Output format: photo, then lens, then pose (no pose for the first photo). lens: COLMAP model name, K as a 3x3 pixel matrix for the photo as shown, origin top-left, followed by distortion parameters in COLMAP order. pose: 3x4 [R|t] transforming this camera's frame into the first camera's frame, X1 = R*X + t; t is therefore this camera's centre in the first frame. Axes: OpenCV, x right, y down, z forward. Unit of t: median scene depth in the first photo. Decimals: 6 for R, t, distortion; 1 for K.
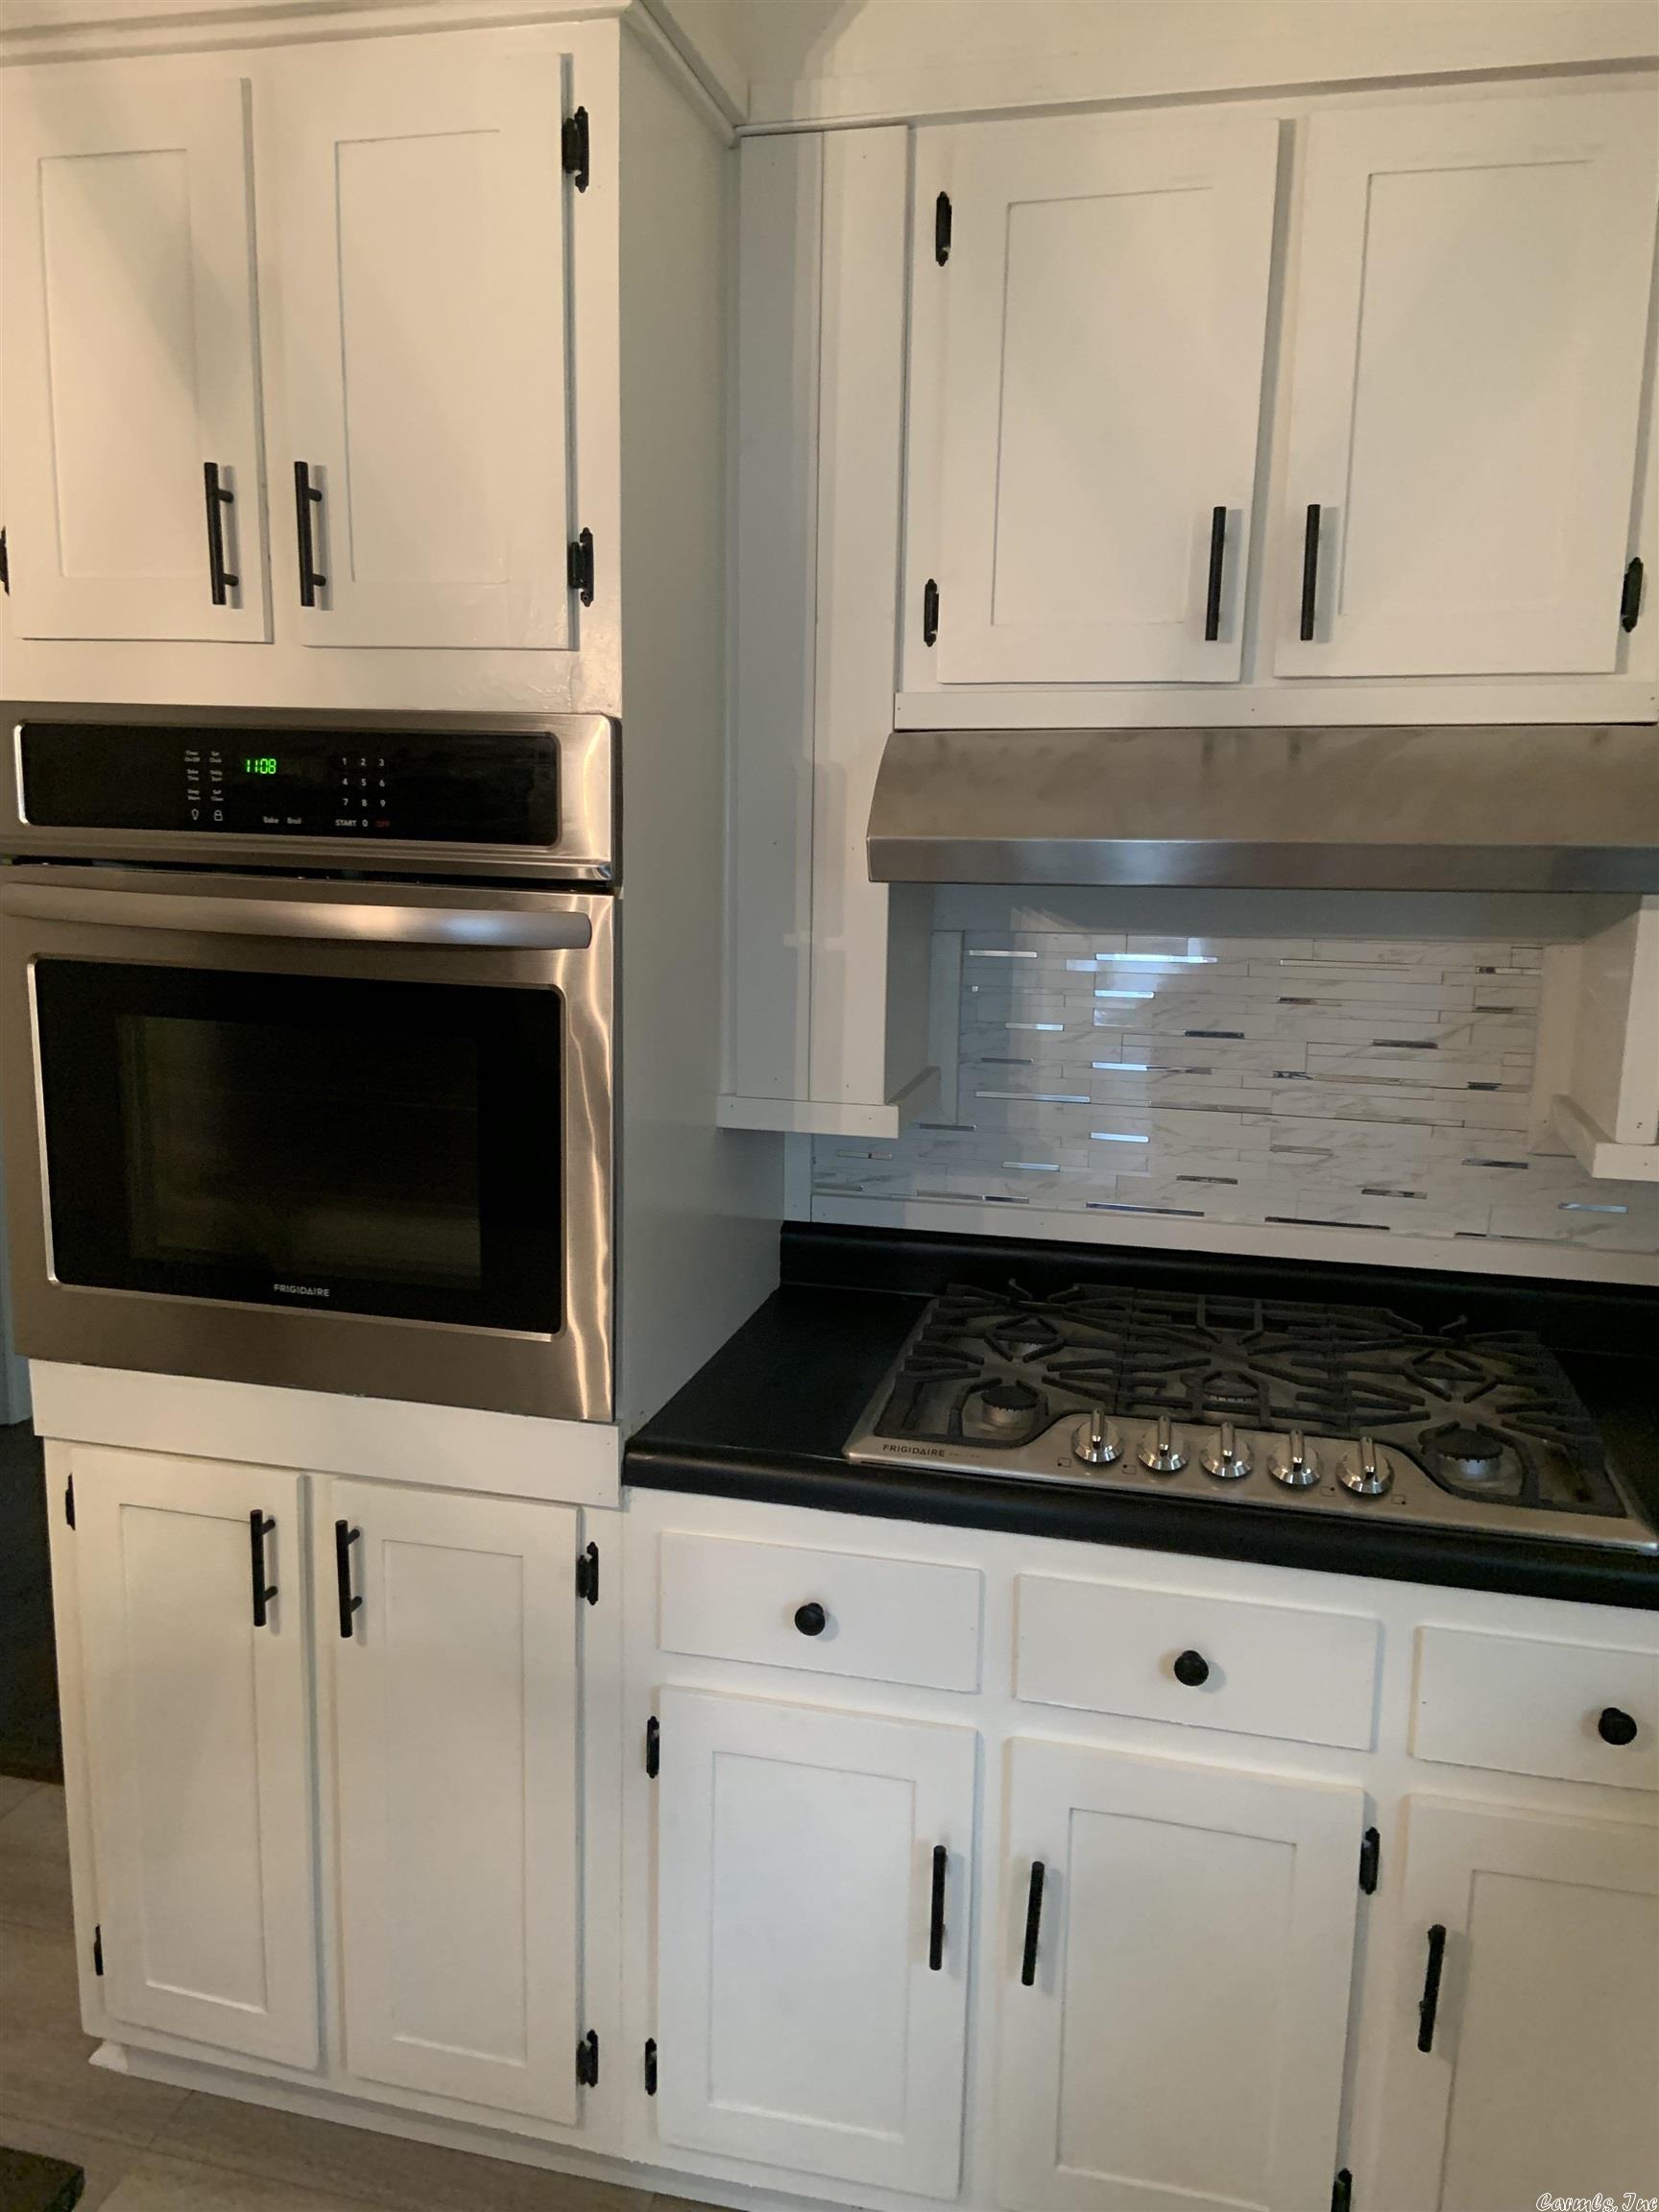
lens RADIAL K [[1664.3, 0, 821.7], [0, 1664.3, 1111.0], [0, 0, 1]] dist [0.057917, -0.026147]
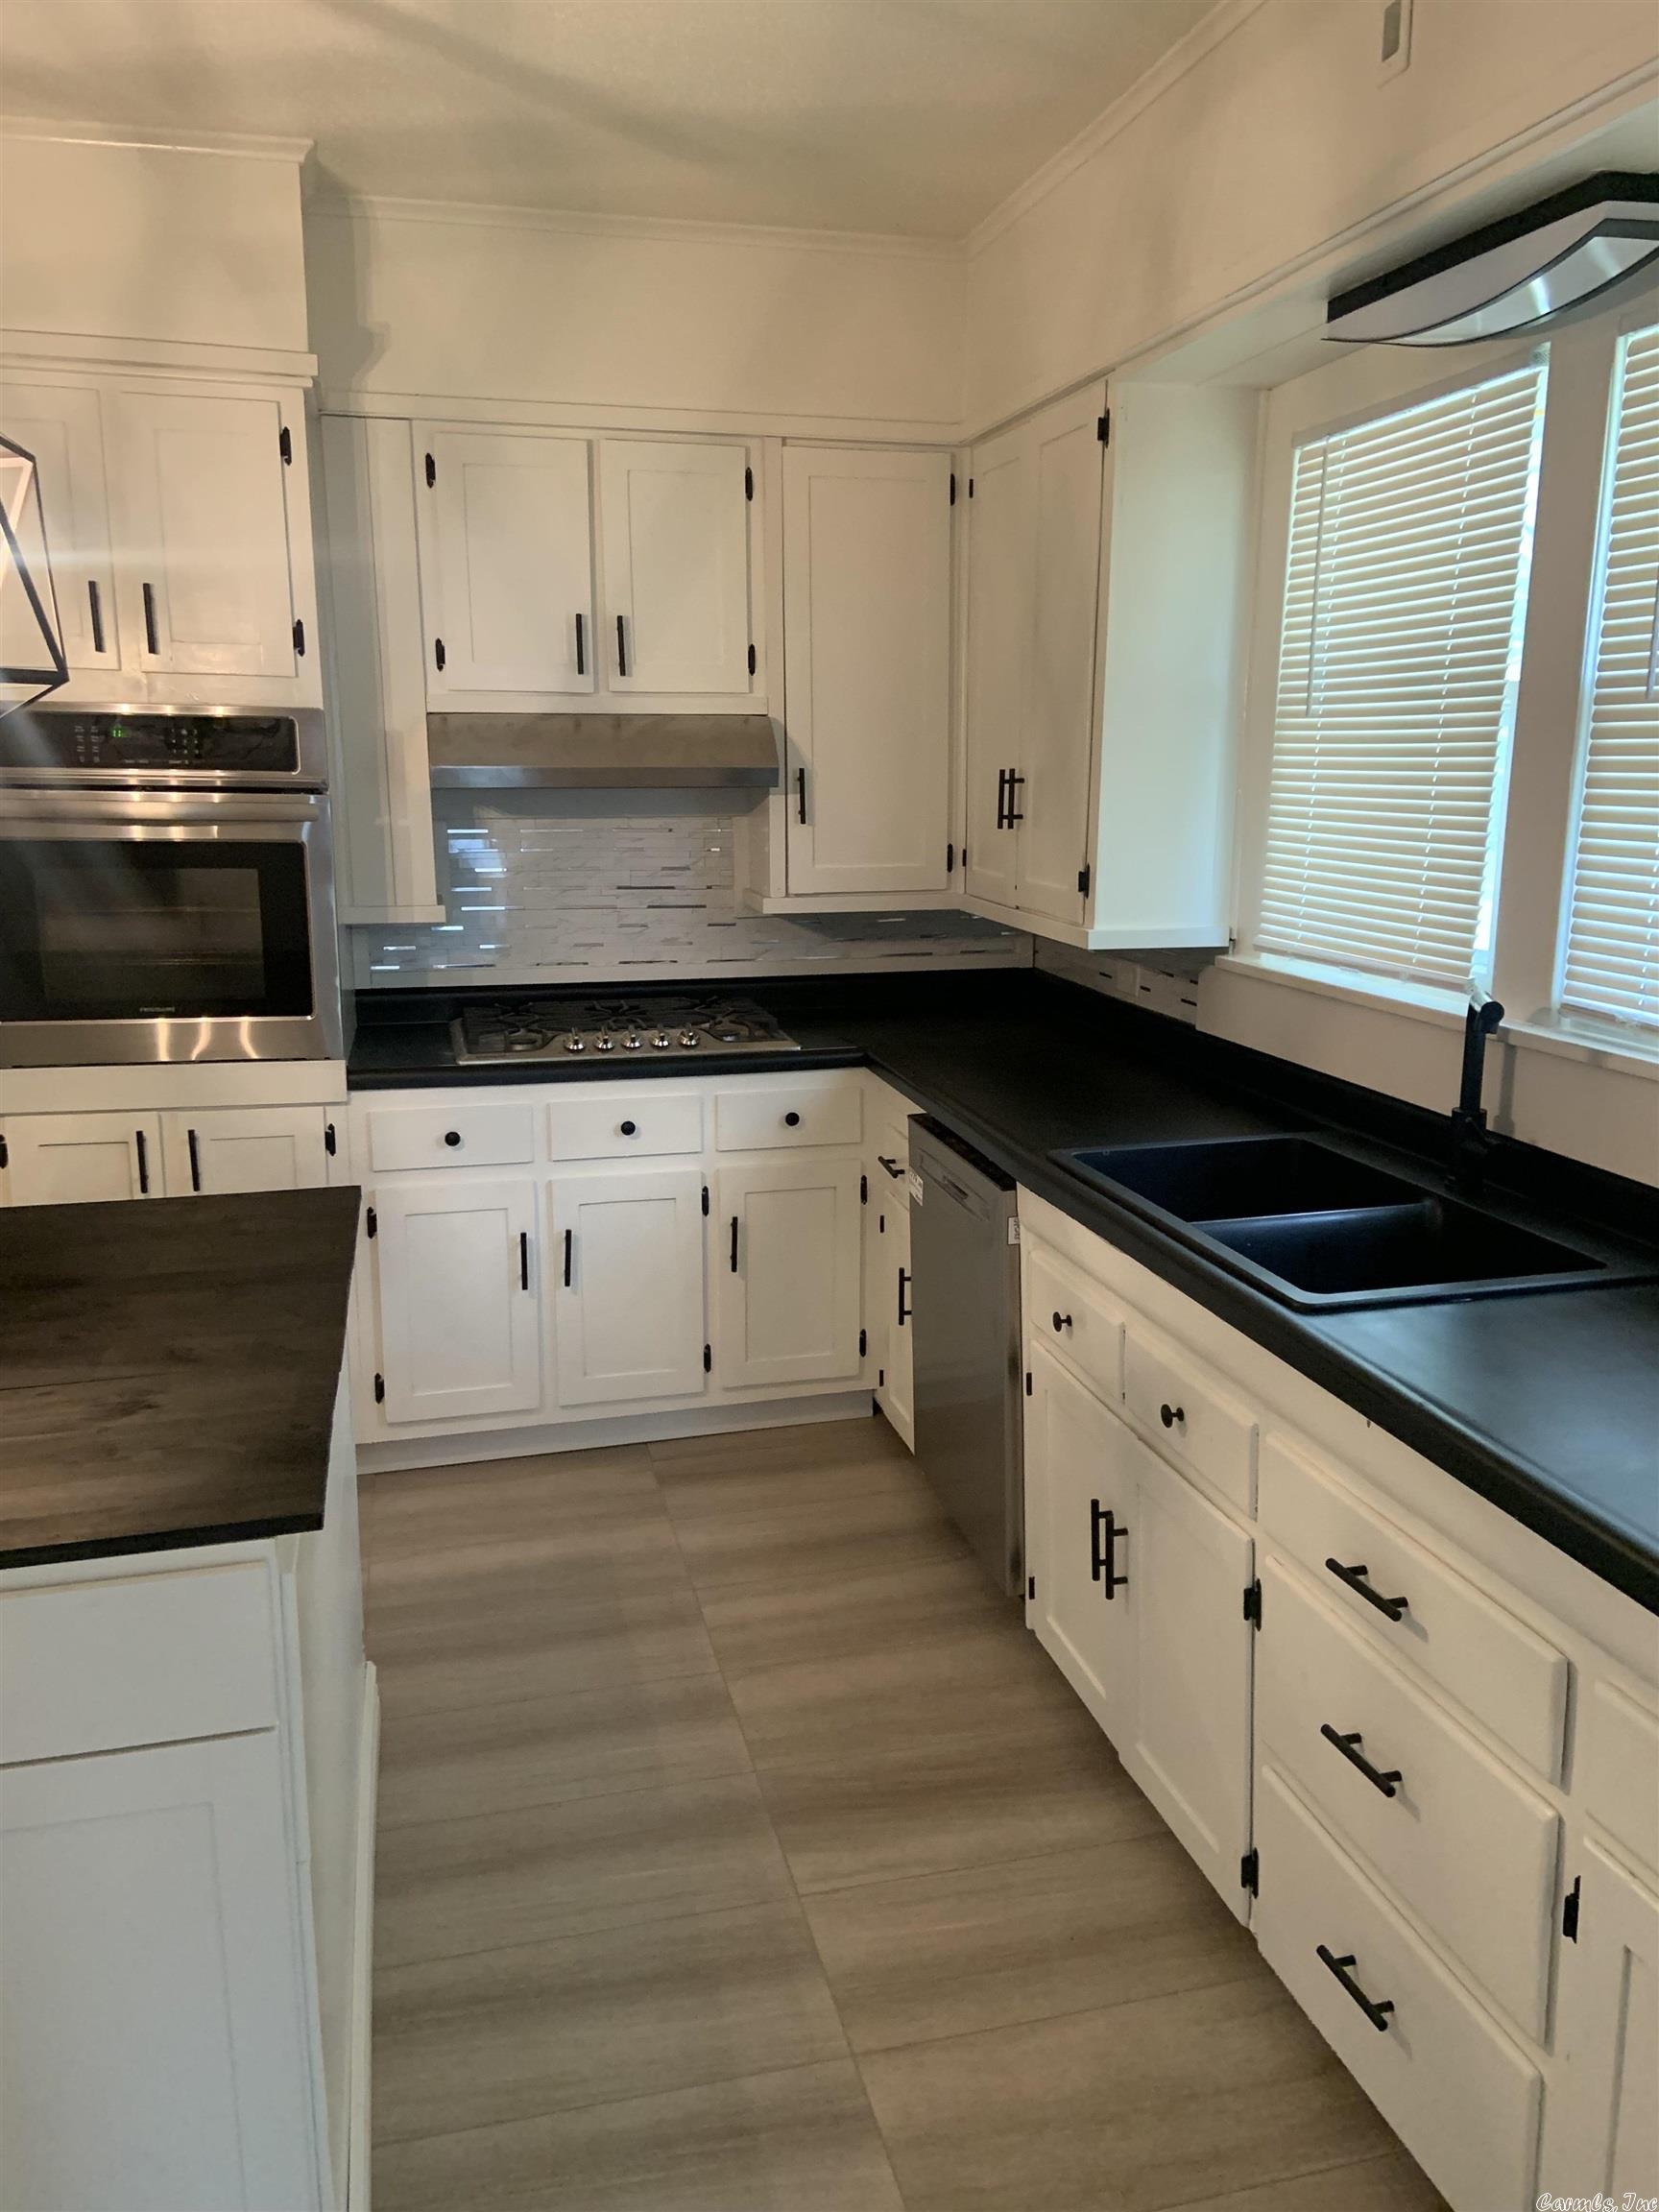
lens RADIAL K [[1664.3, 0, 843.4], [0, 1664.3, 1107.8], [0, 0, 1]] dist [0.057917, -0.026147]
pose [[0.882459, -0.108460, 0.457714, -0.519412], [0.096261, 0.994101, 0.049975, 0.201114], [-0.460434, -0.000041, 0.887694, -1.078313]]
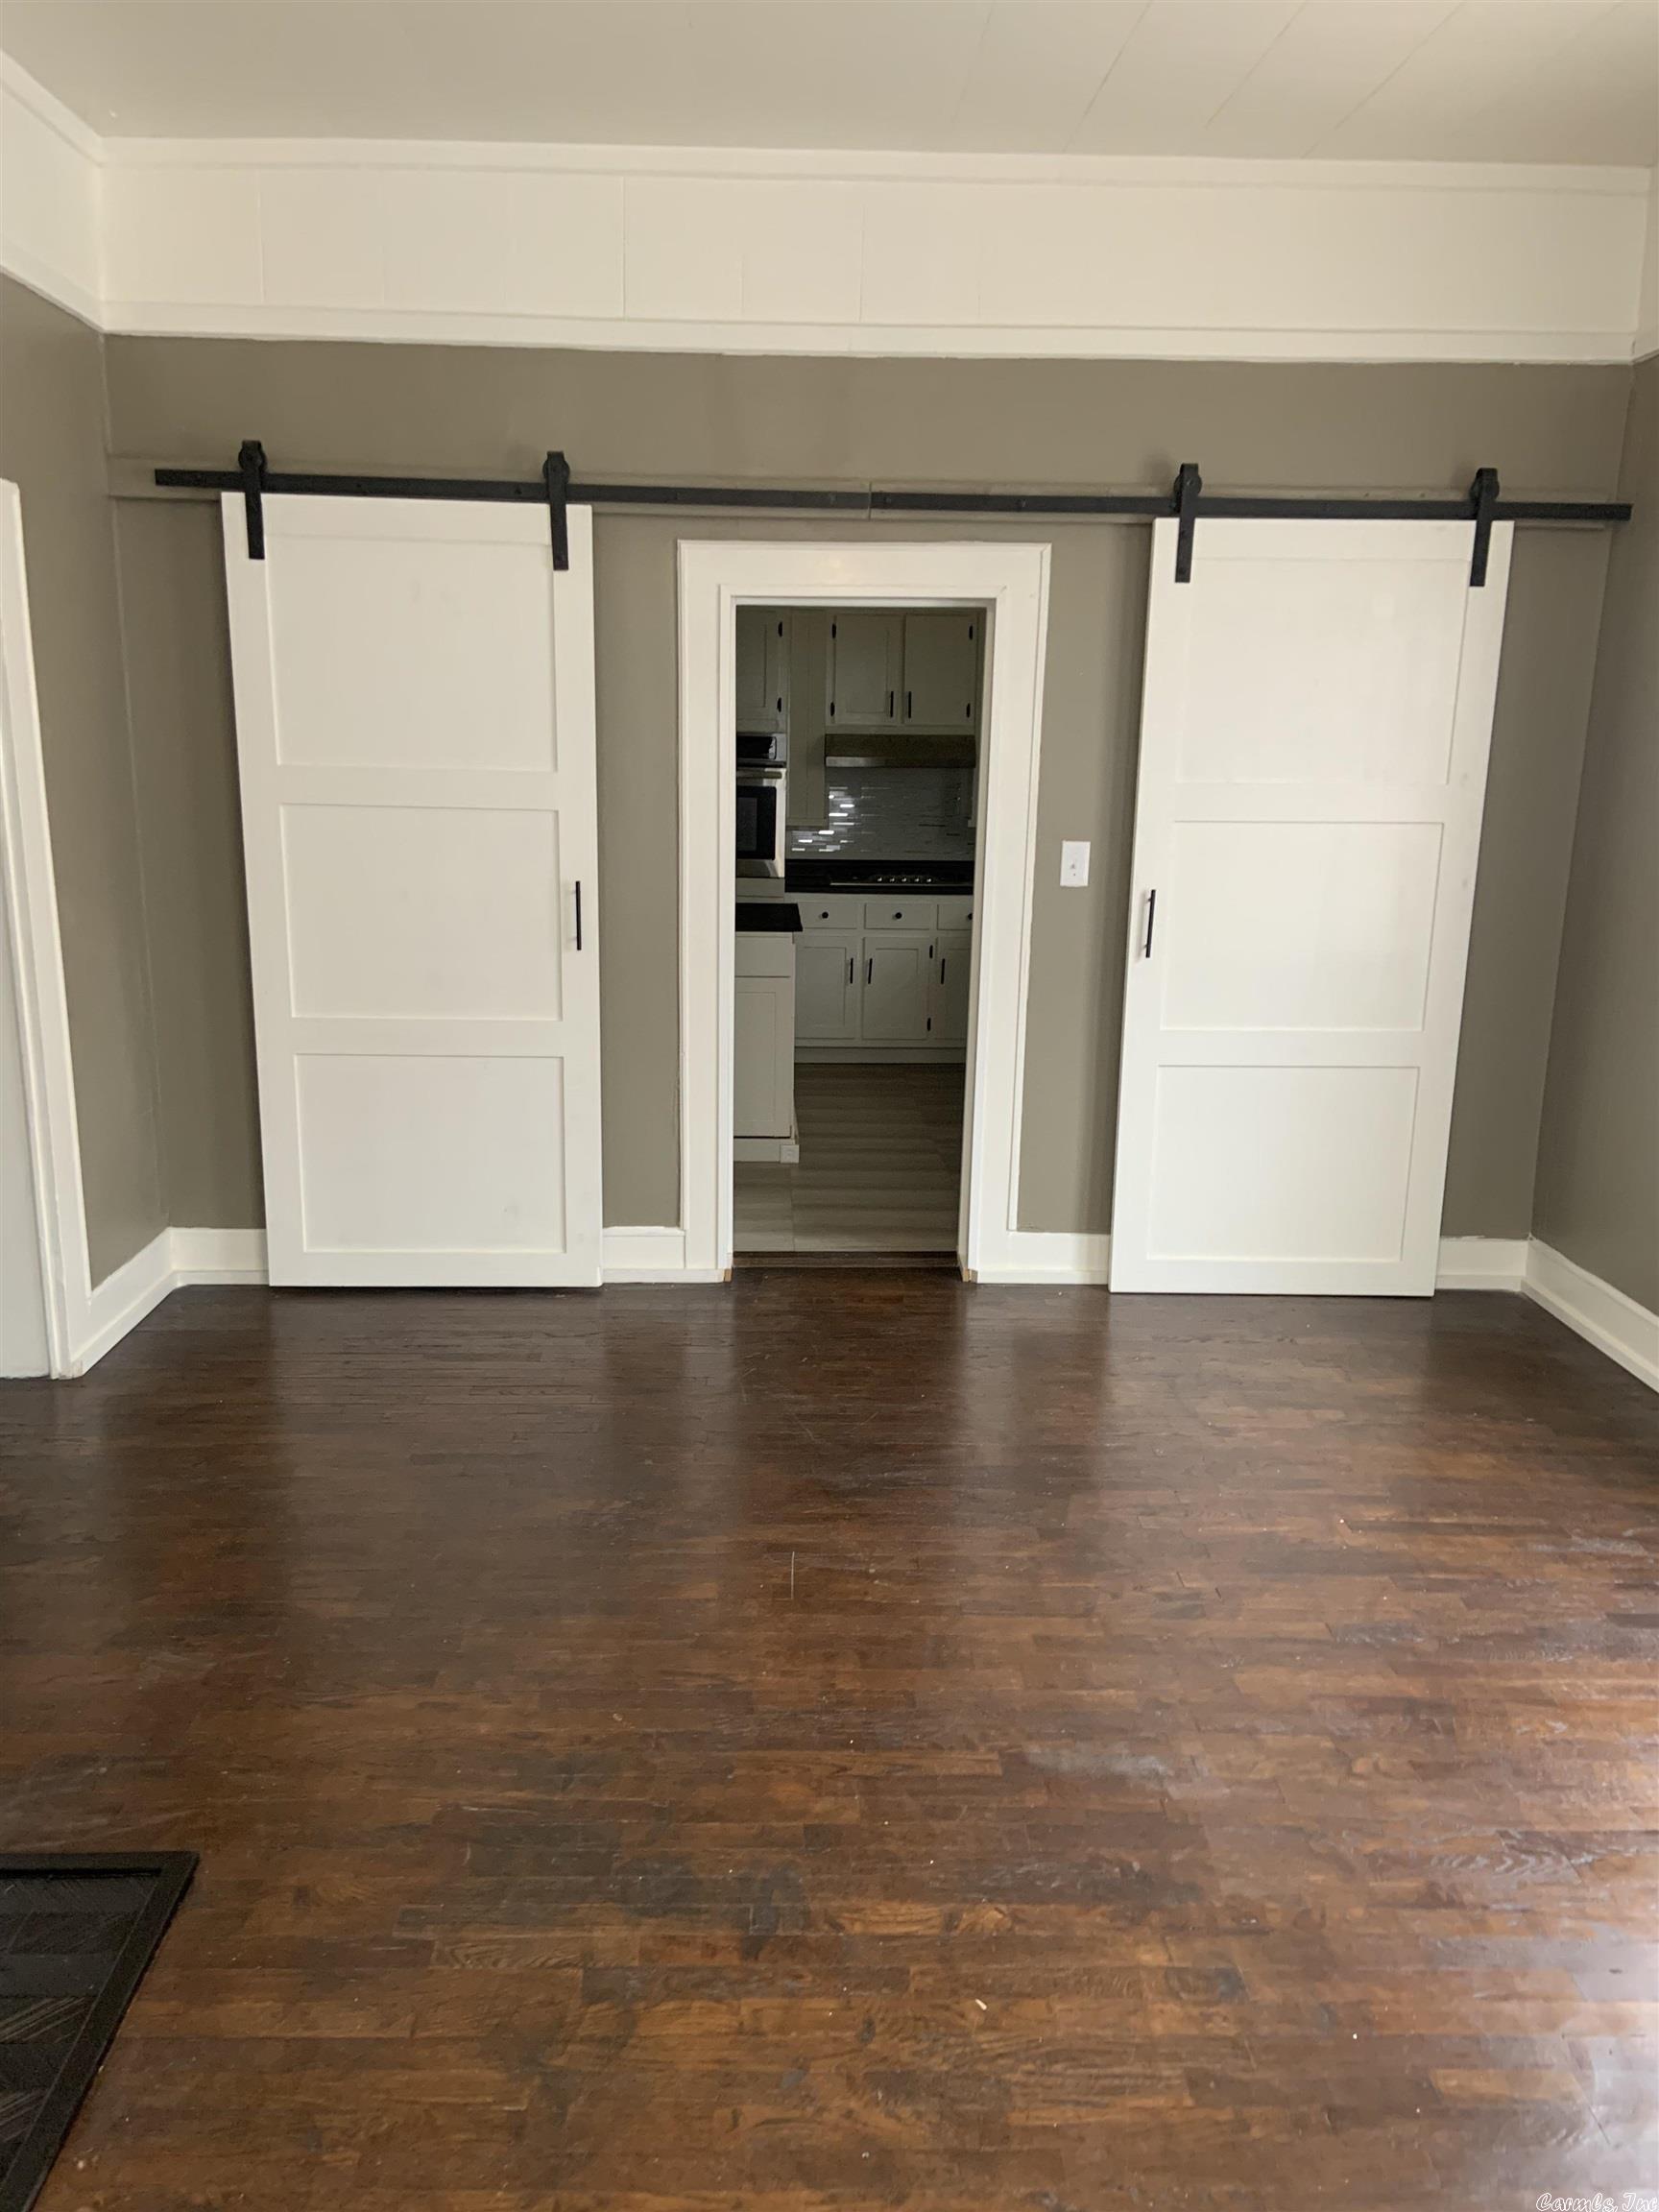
lens RADIAL K [[1664.3, 0, 822.9], [0, 1664.3, 1112.7], [0, 0, 1]] dist [0.057917, -0.026147]
pose [[0.965055, -0.049519, 0.257326, -1.286042], [0.045156, 0.998719, 0.022841, 0.759436], [-0.258127, -0.010423, 0.966055, -3.712180]]
